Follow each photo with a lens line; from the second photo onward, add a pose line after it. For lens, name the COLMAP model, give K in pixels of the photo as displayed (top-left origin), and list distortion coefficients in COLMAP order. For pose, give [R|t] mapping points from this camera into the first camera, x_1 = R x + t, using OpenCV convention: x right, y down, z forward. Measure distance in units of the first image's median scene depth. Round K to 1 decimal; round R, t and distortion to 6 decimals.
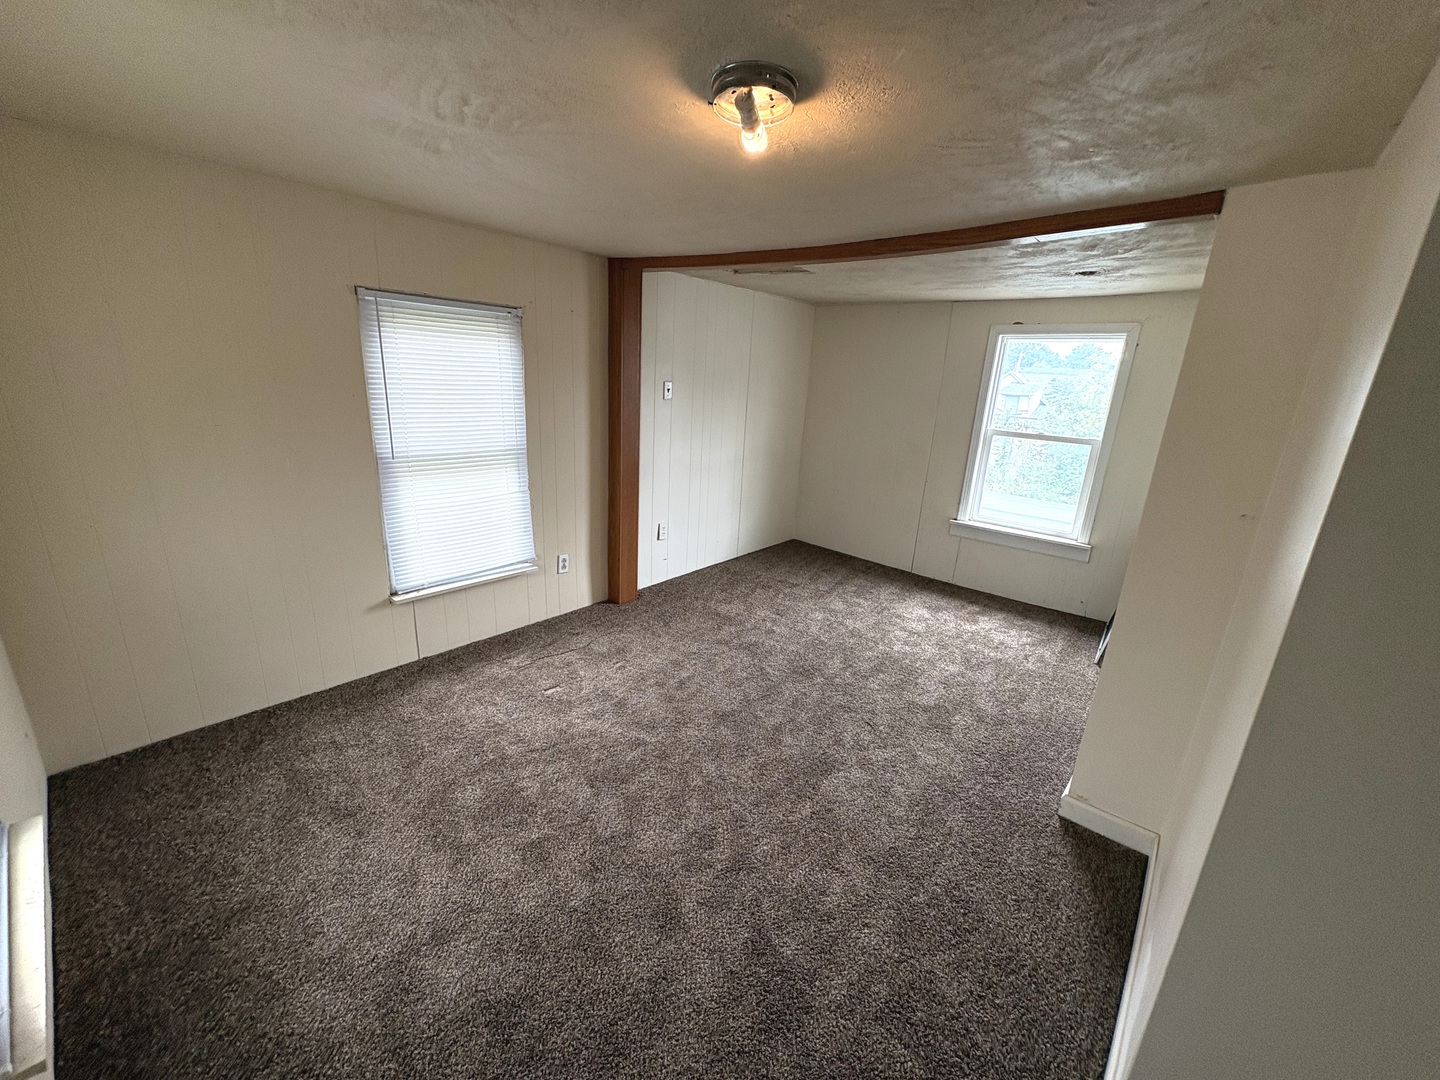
lens RADIAL K [[572.4, 0, 722.0], [0, 572.4, 539.8], [0, 0, 1]] dist [0.000650, -0.000110]
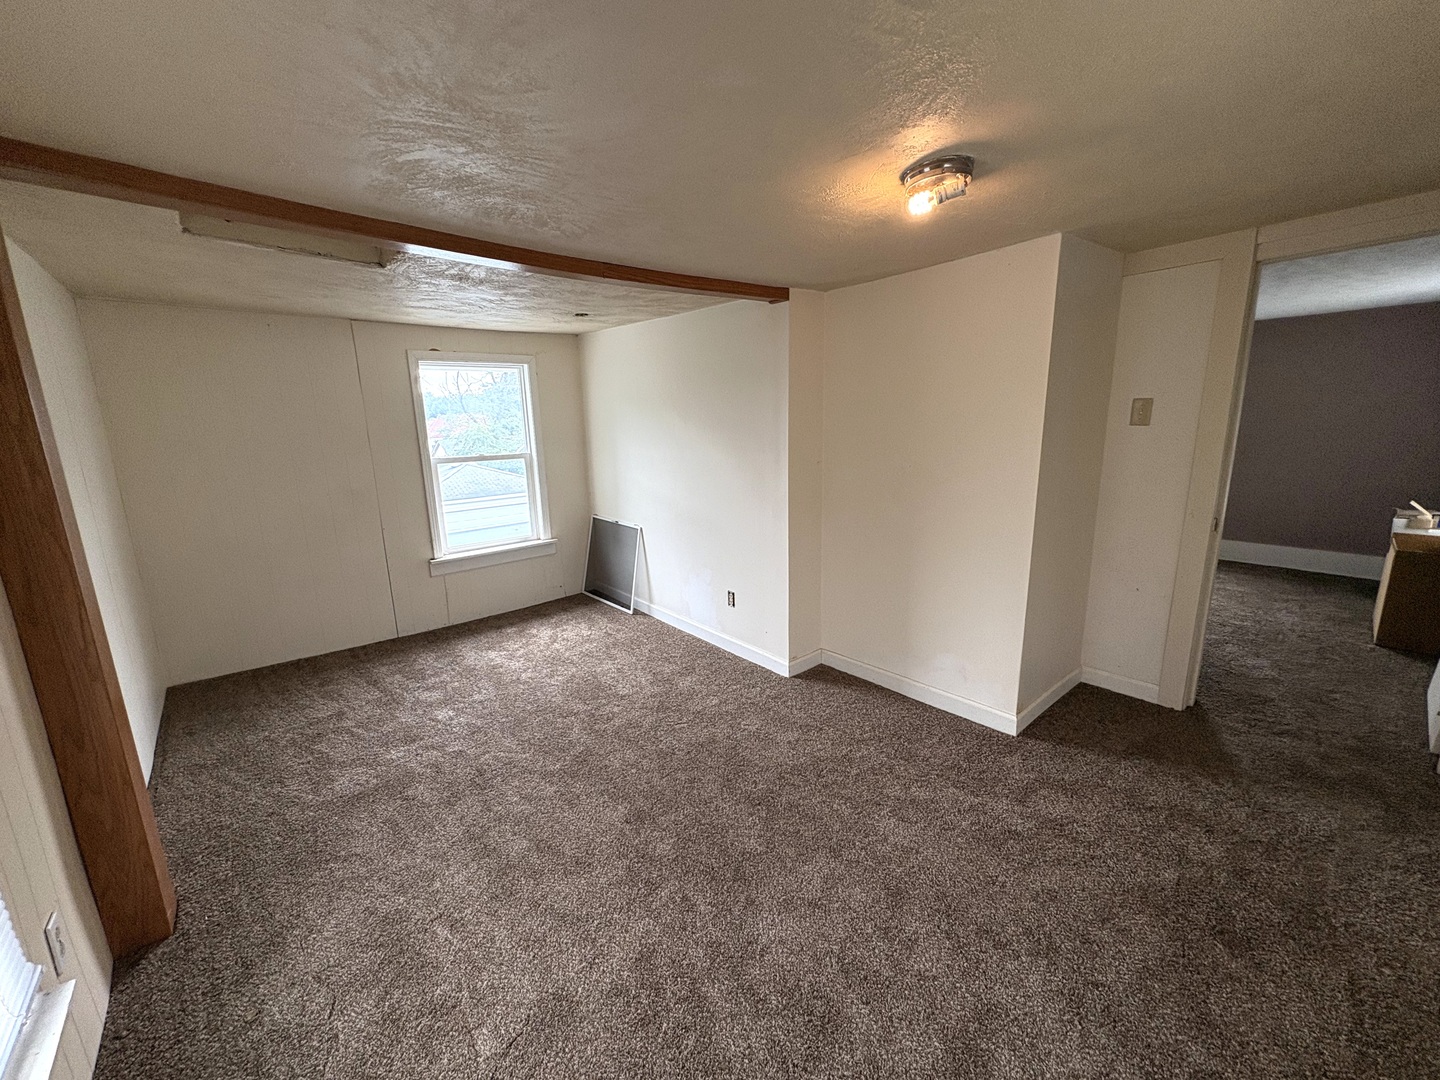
lens RADIAL K [[572.4, 0, 720.0], [0, 572.4, 538.8], [0, 0, 1]] dist [0.000650, -0.000110]
pose [[0.159496, -0.258824, 0.952665, -0.425685], [0.307361, 0.930074, 0.201227, -0.121329], [-0.938131, 0.260717, 0.227896, 0.395294]]
